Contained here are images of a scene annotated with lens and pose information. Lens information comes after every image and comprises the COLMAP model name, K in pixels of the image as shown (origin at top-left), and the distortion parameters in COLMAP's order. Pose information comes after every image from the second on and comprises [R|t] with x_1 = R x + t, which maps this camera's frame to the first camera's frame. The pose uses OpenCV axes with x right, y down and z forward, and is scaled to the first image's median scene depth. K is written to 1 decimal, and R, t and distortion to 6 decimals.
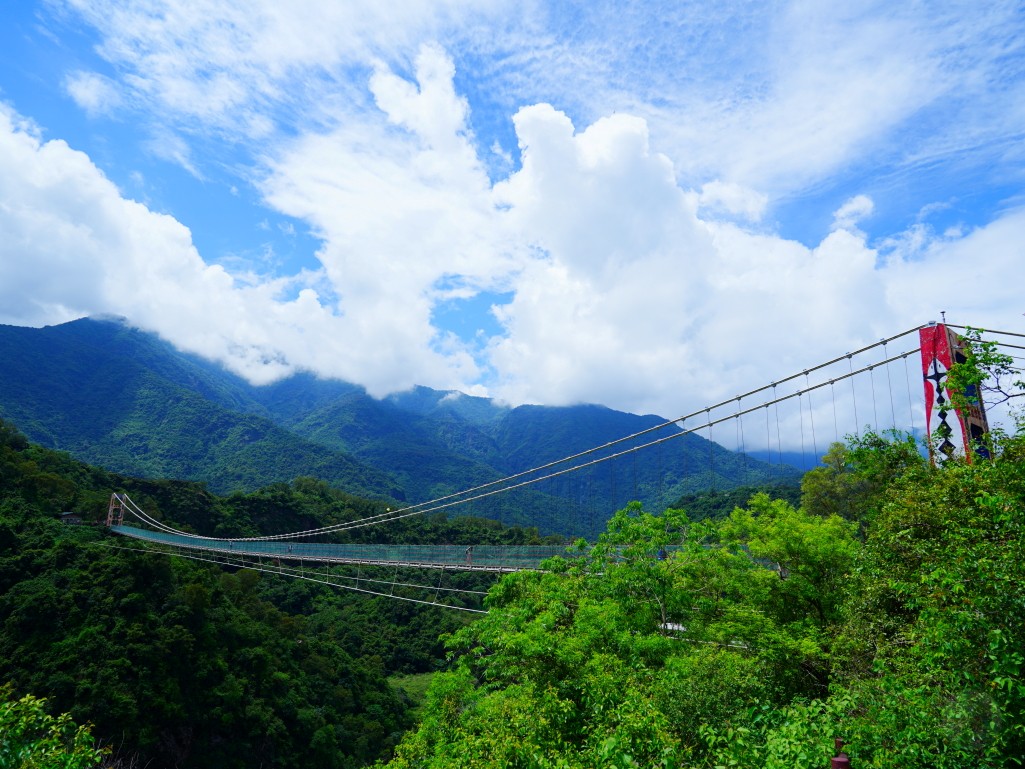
lens RADIAL K [[636.9, 0, 512.5], [0, 636.9, 384.5], [0, 0, 1]] dist [-0.042594, 0.031434]
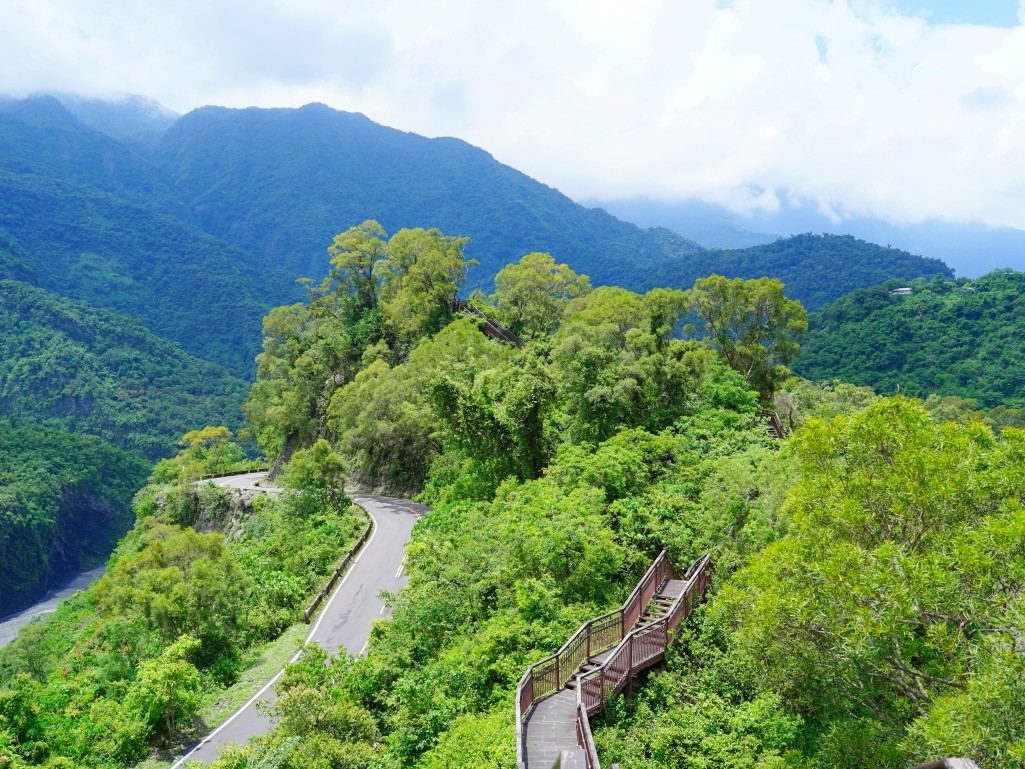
lens RADIAL K [[966.0, 0, 512.5], [0, 966.0, 384.5], [0, 0, 1]] dist [0.000799, 0.001193]
pose [[0.921444, -0.044371, 0.385969, -0.455890], [-0.067075, 0.960370, 0.270537, 0.134767], [-0.382677, -0.275173, 0.881951, 0.892134]]
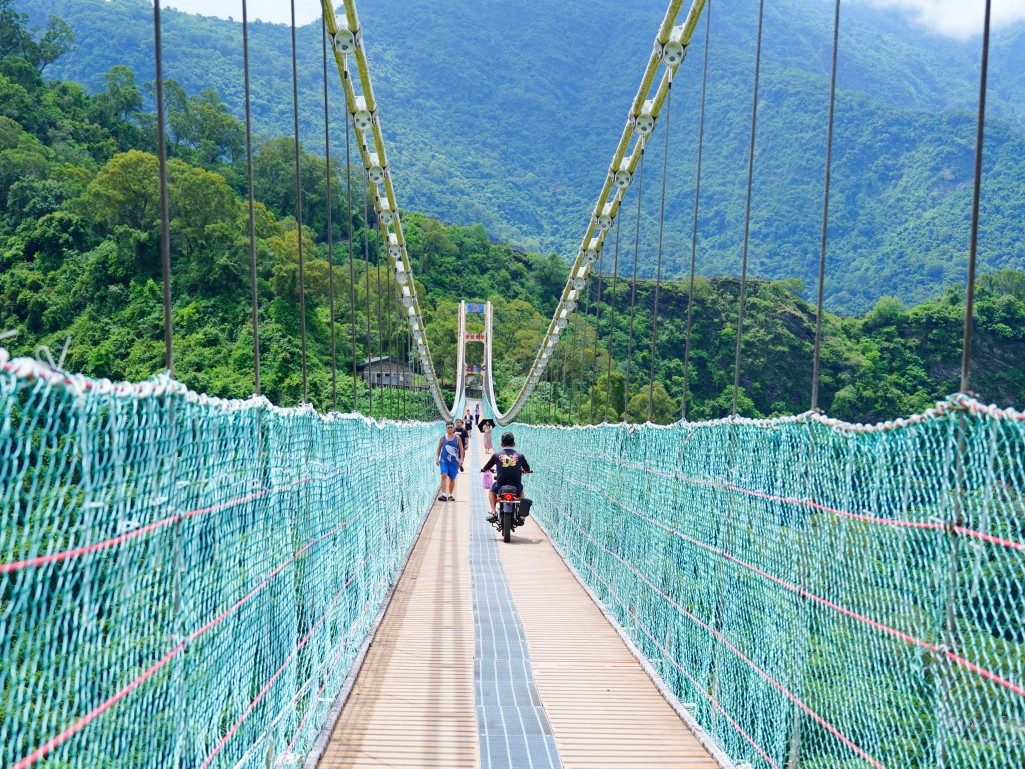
lens RADIAL K [[1654.7, 0, 512.5], [0, 1654.7, 384.5], [0, 0, 1]] dist [0.024716, 0.025462]
pose [[0.785140, -0.014022, -0.619159, -0.010281], [0.144521, 0.976290, 0.161155, 0.029045], [0.602220, -0.216011, 0.768551, 0.114221]]
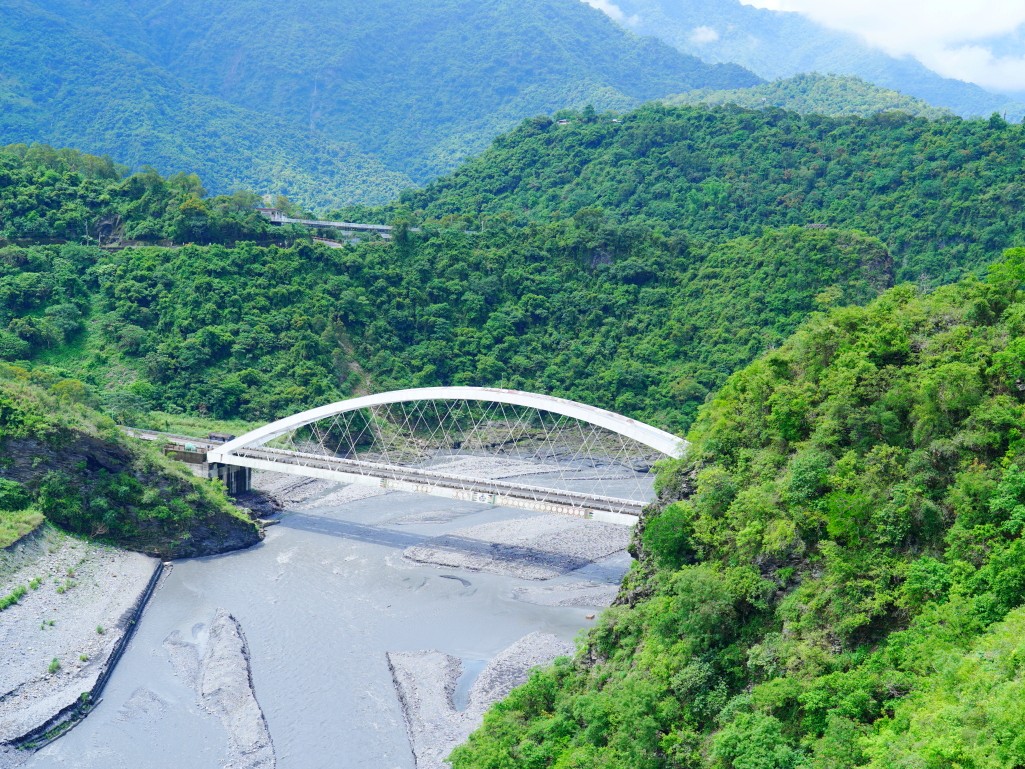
lens RADIAL K [[1335.6, 0, 512.5], [0, 1335.6, 384.5], [0, 0, 1]] dist [0.002973, 0.019784]
pose [[0.968521, -0.012569, 0.248613, 0.020279], [-0.078748, 0.931964, 0.353896, 0.020100], [-0.236146, -0.362333, 0.901637, 0.080727]]
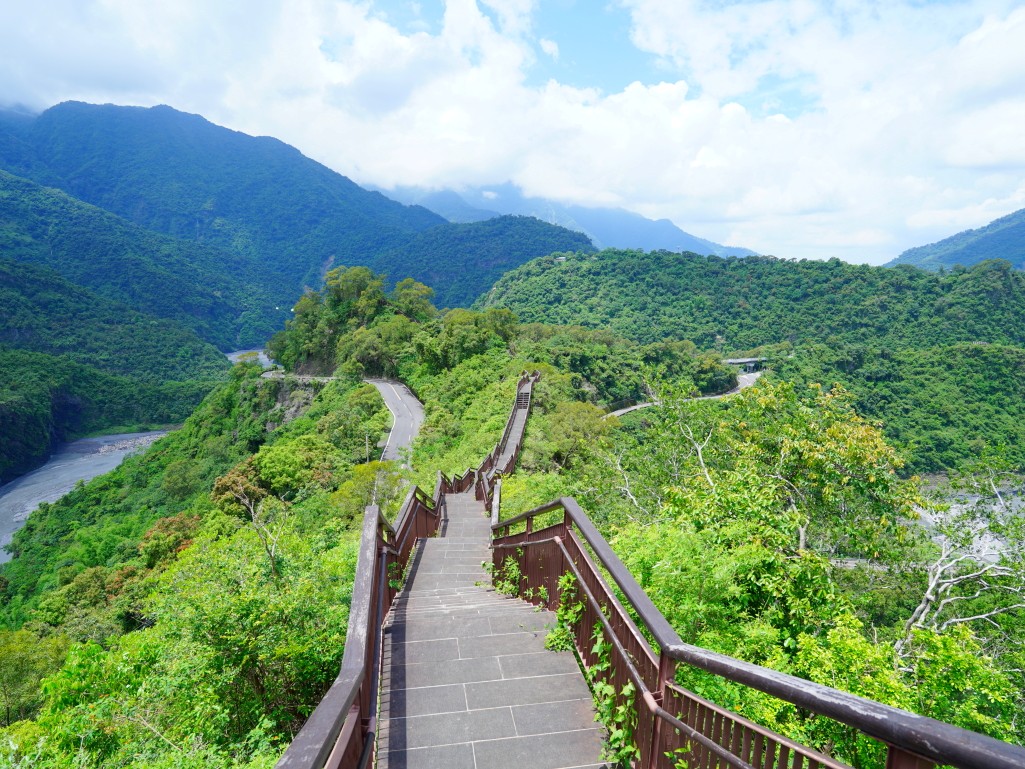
lens RADIAL K [[636.9, 0, 512.5], [0, 636.9, 384.5], [0, 0, 1]] dist [-0.042594, 0.031434]
pose [[0.765084, -0.134351, 0.629759, -0.575479], [-0.131128, 0.924994, 0.356640, 0.074557], [-0.630438, -0.355439, 0.690080, 0.765469]]
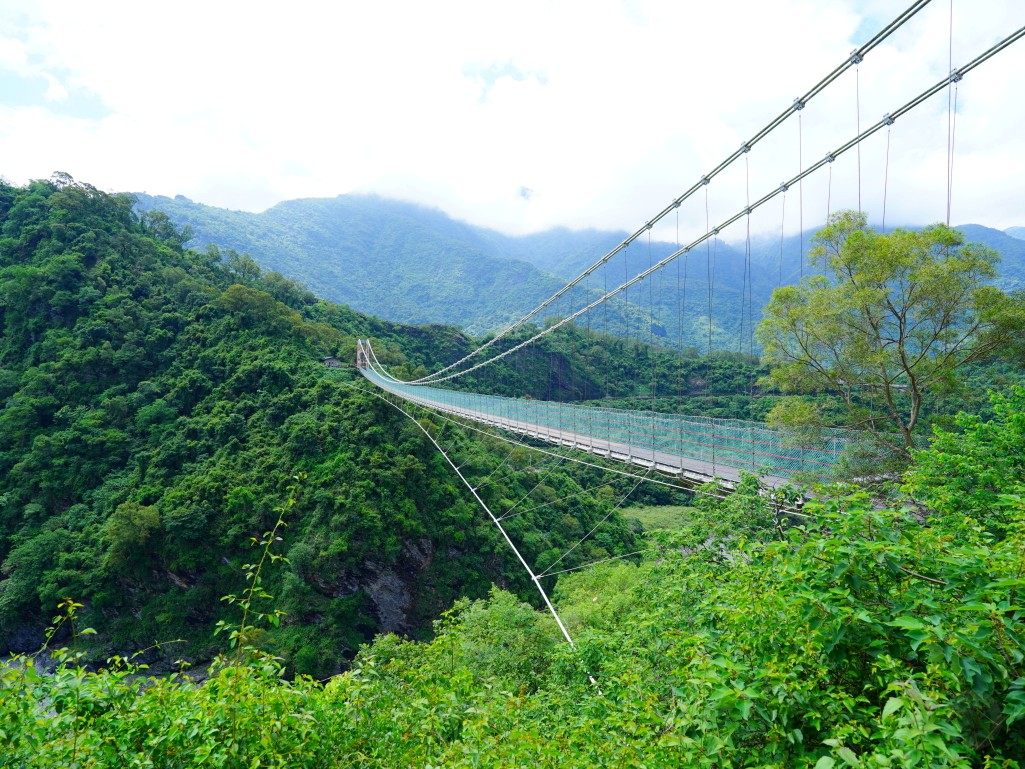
lens RADIAL K [[641.8, 0, 512.5], [0, 641.8, 384.5], [0, 0, 1]] dist [-0.044962, 0.032409]
pose [[0.917512, 0.003731, -0.397691, 0.027978], [0.097135, 0.967571, 0.233176, 0.004891], [0.385665, -0.252572, 0.887395, 0.031272]]
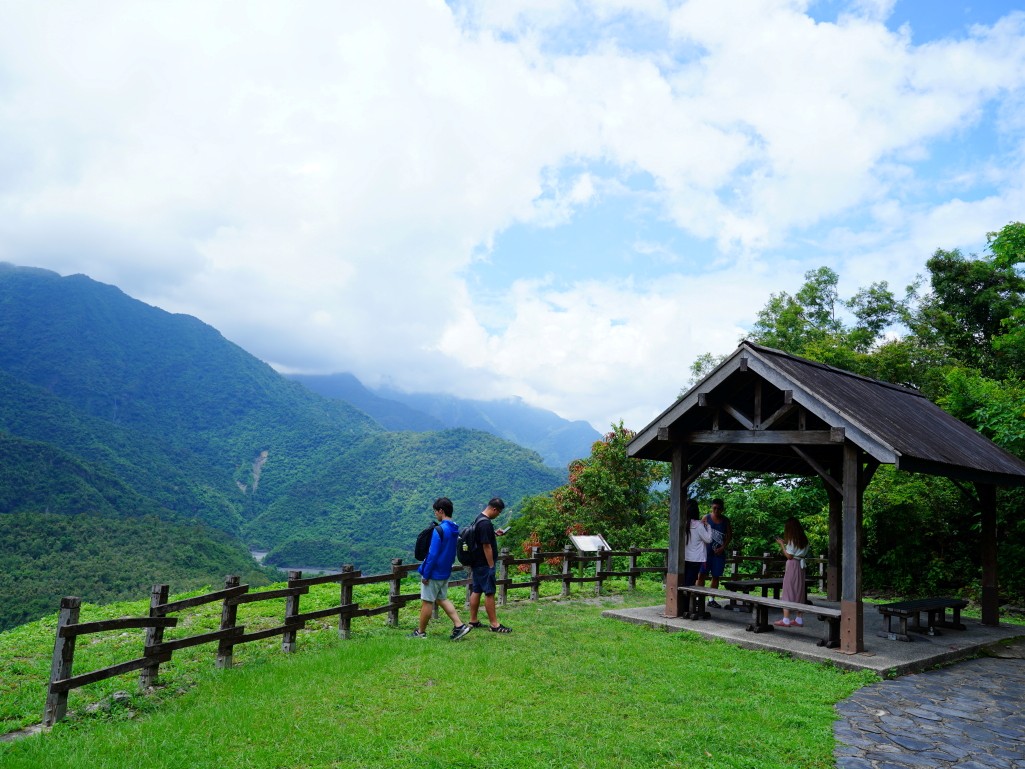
lens RADIAL K [[828.4, 0, 512.5], [0, 828.4, 384.5], [0, 0, 1]] dist [-0.008787, 0.010285]
pose [[0.644647, 0.099966, 0.757917, -1.635097], [-0.226839, 0.971776, 0.064765, -0.140849], [-0.730051, -0.213676, 0.649129, 0.353169]]
